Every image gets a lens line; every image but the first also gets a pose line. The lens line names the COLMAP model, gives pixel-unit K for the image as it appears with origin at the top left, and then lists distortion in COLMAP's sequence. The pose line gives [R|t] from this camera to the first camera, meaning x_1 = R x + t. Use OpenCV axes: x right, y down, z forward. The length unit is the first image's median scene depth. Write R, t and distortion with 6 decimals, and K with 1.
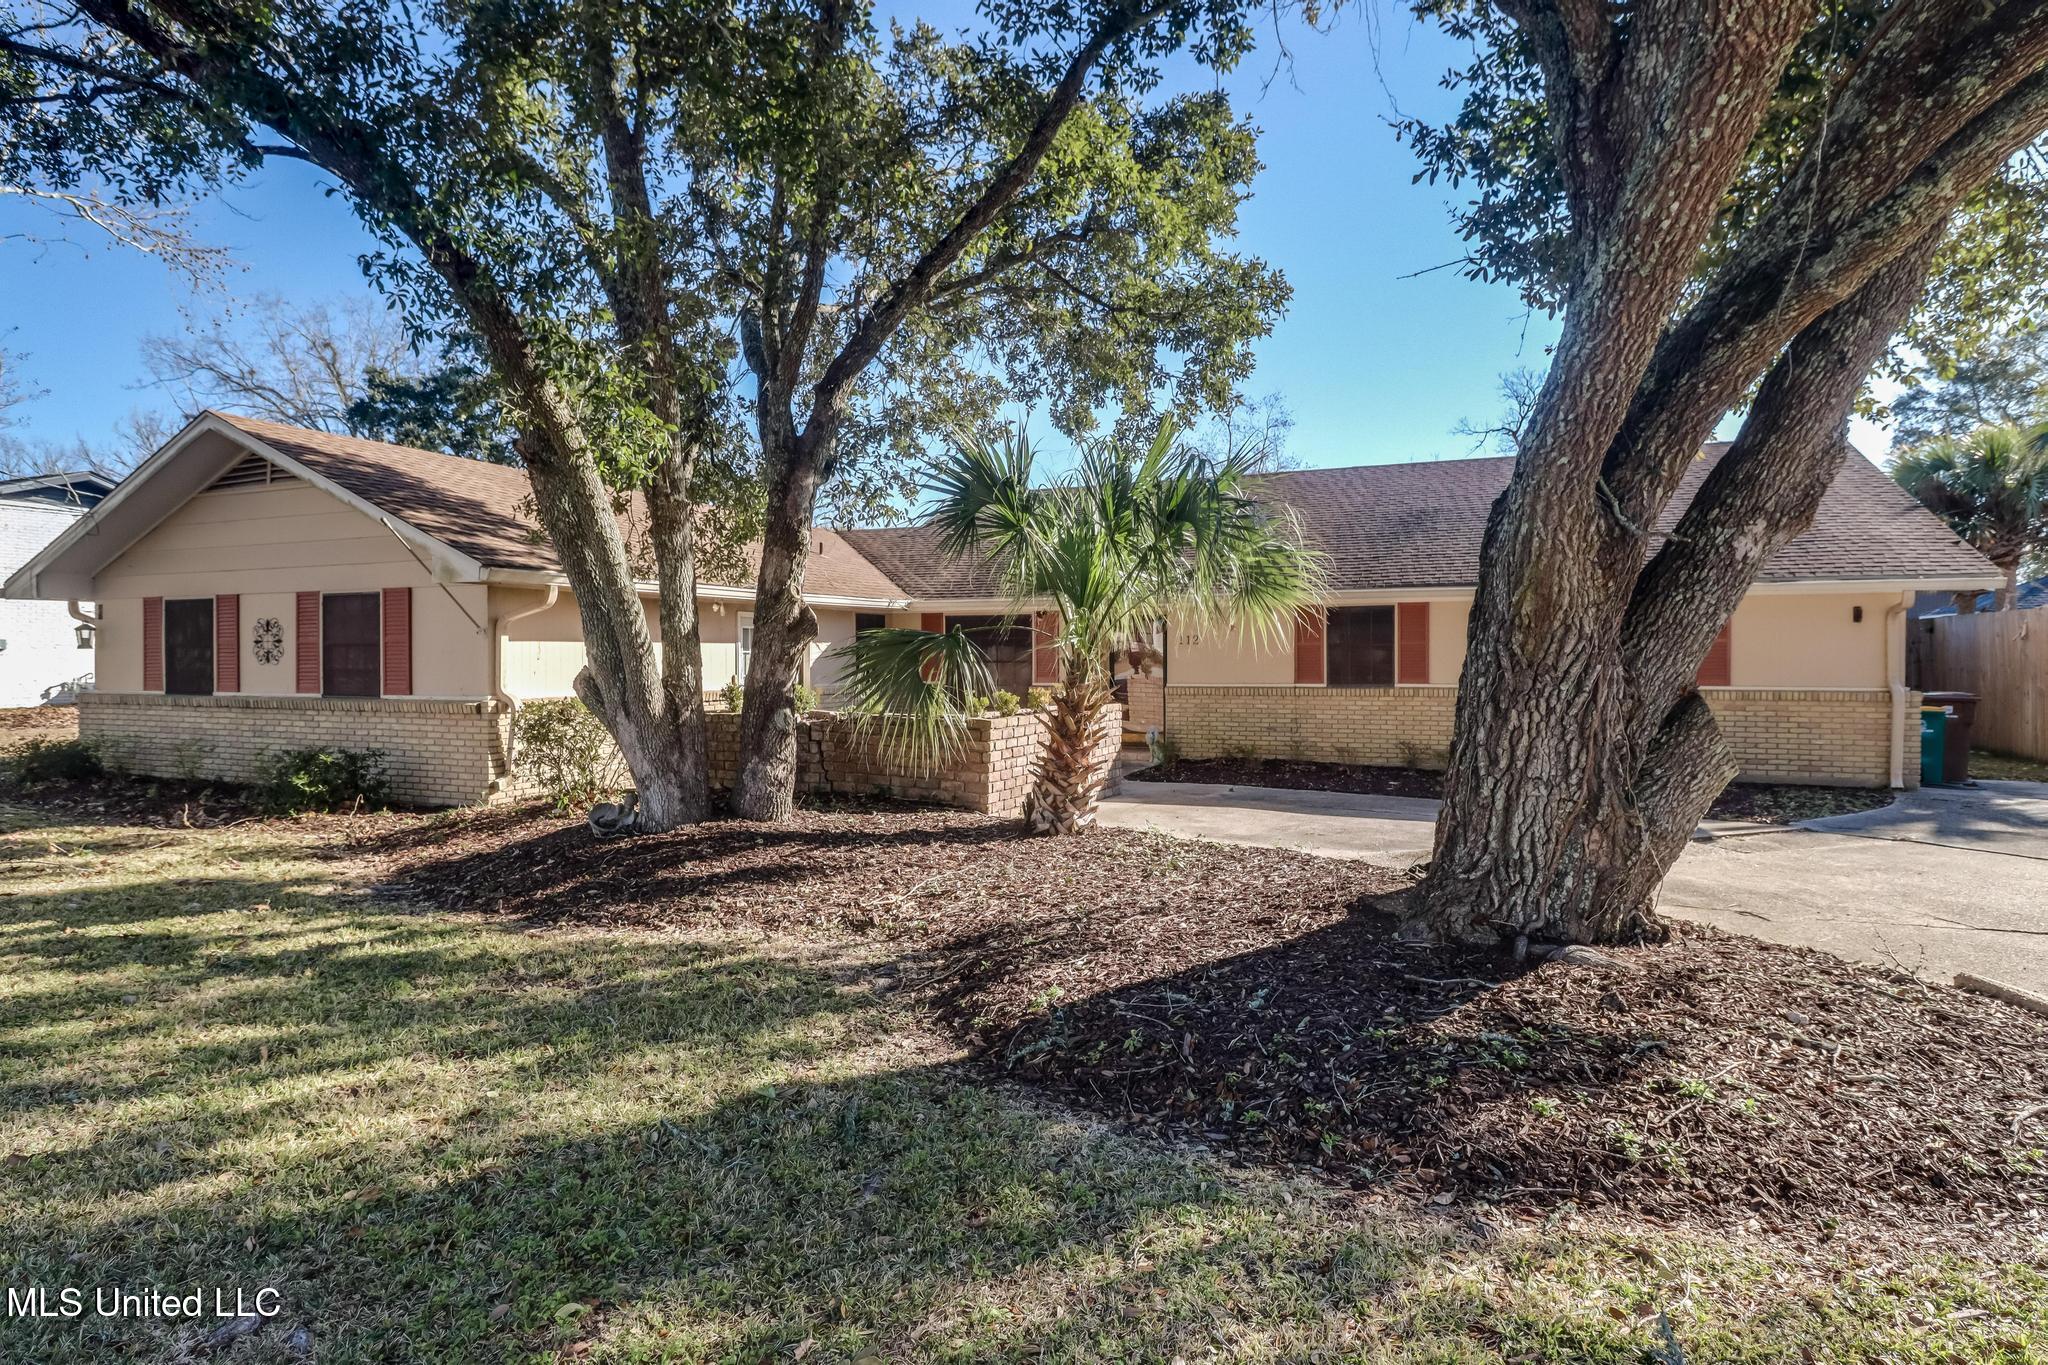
lens RADIAL K [[876.3, 0, 1024.0], [0, 876.3, 657.7], [0, 0, 1]] dist [-0.001366, -0.000138]
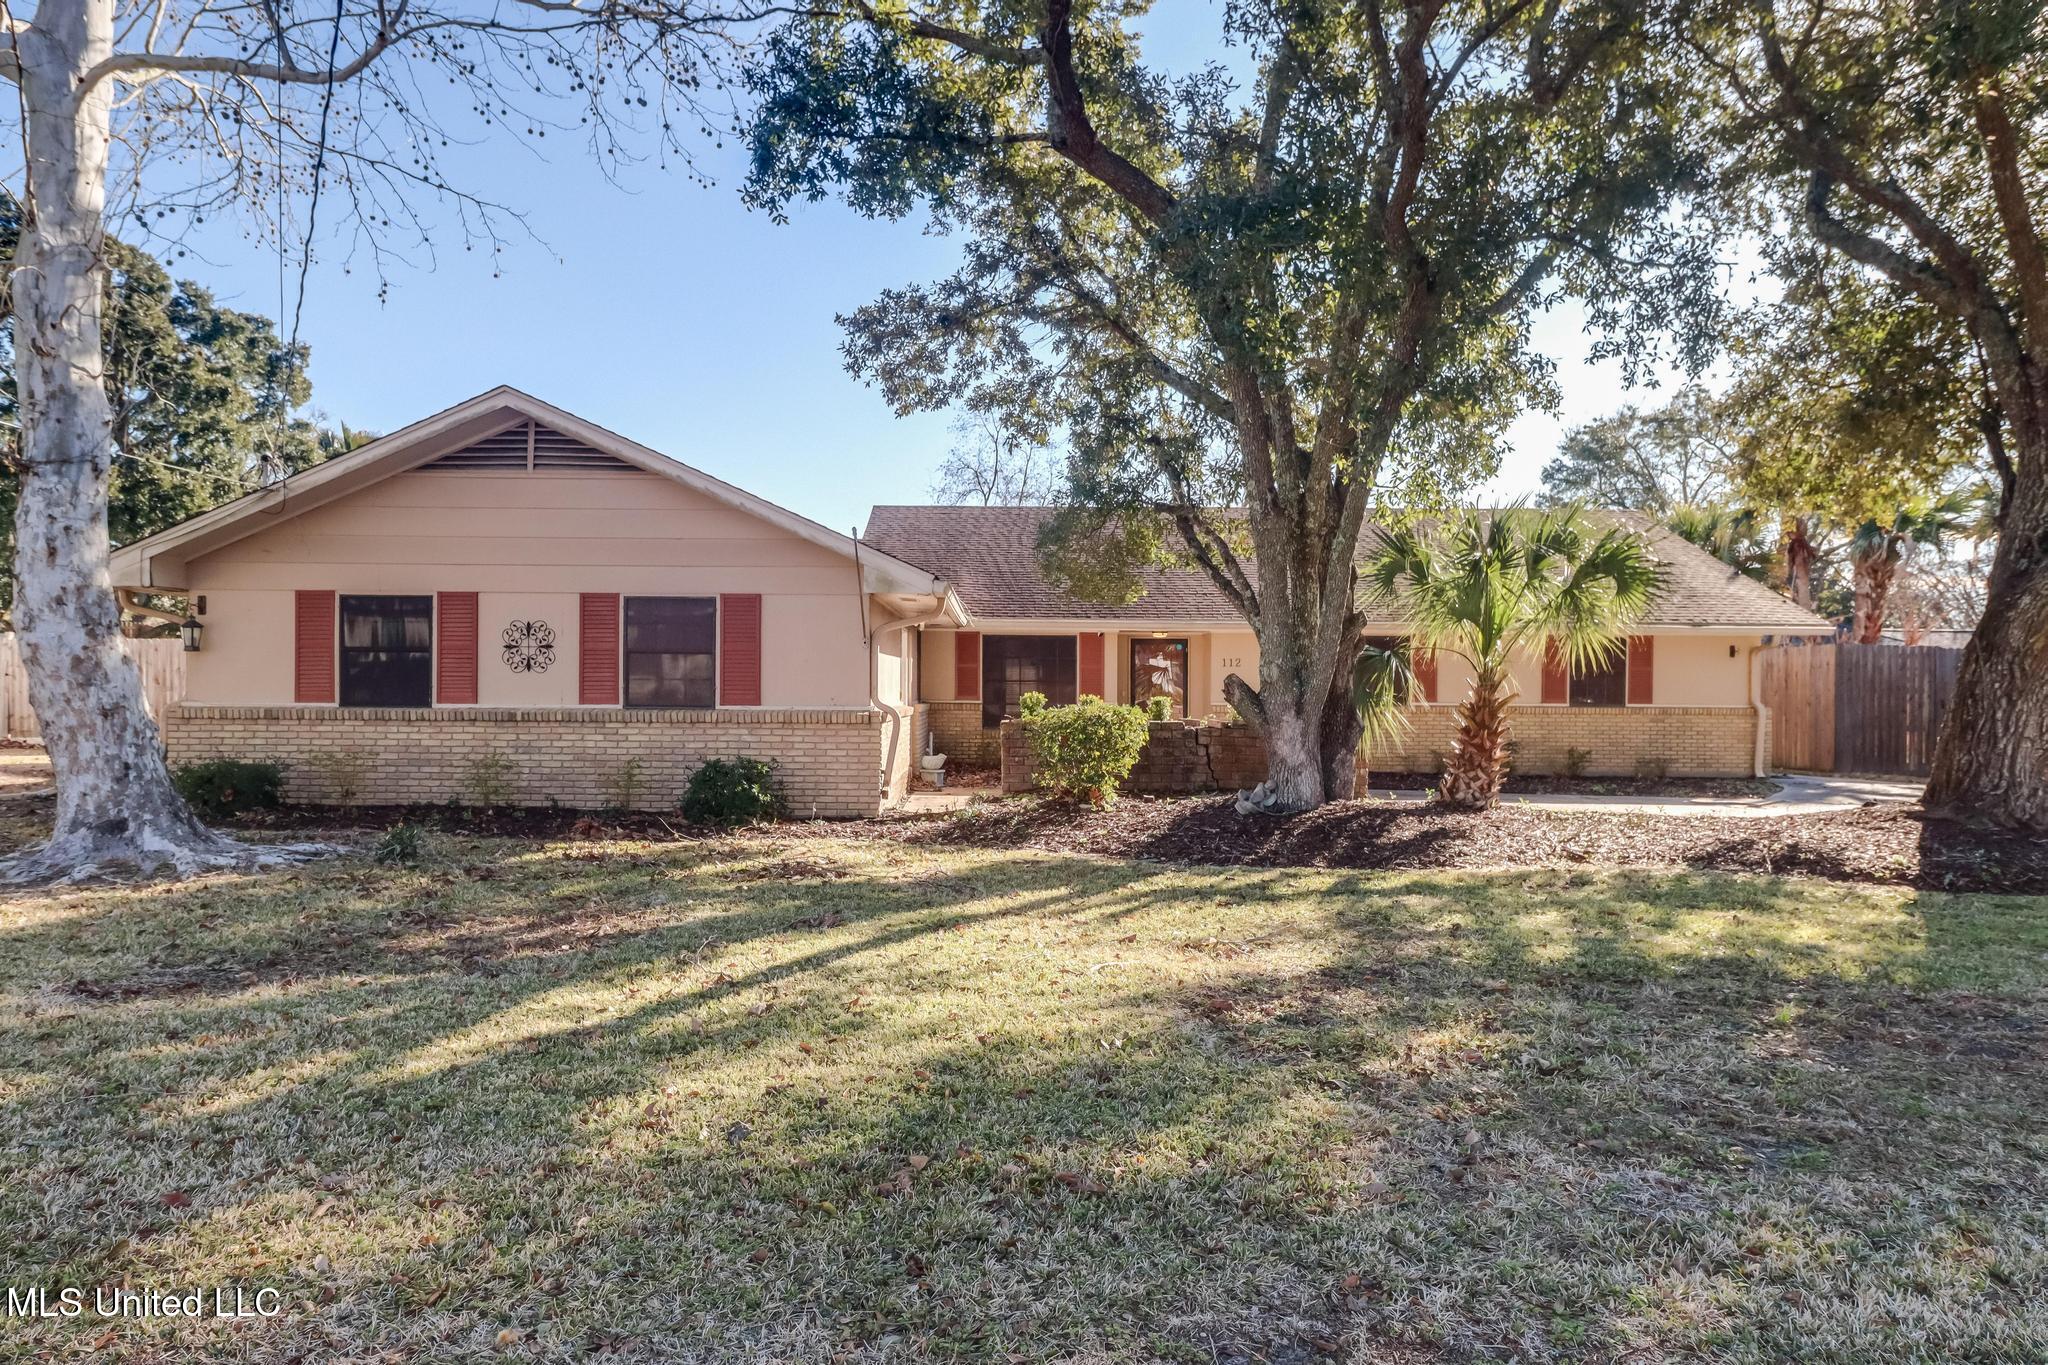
lens RADIAL K [[955.7, 0, 1024.0], [0, 955.7, 682.5], [0, 0, 1]] dist [0.001118, 0.000069]
pose [[0.948326, 0.009330, 0.317162, -0.710660], [-0.009204, 0.999956, -0.001894, 0.015442], [-0.317165, -0.001124, 0.948370, -0.083674]]
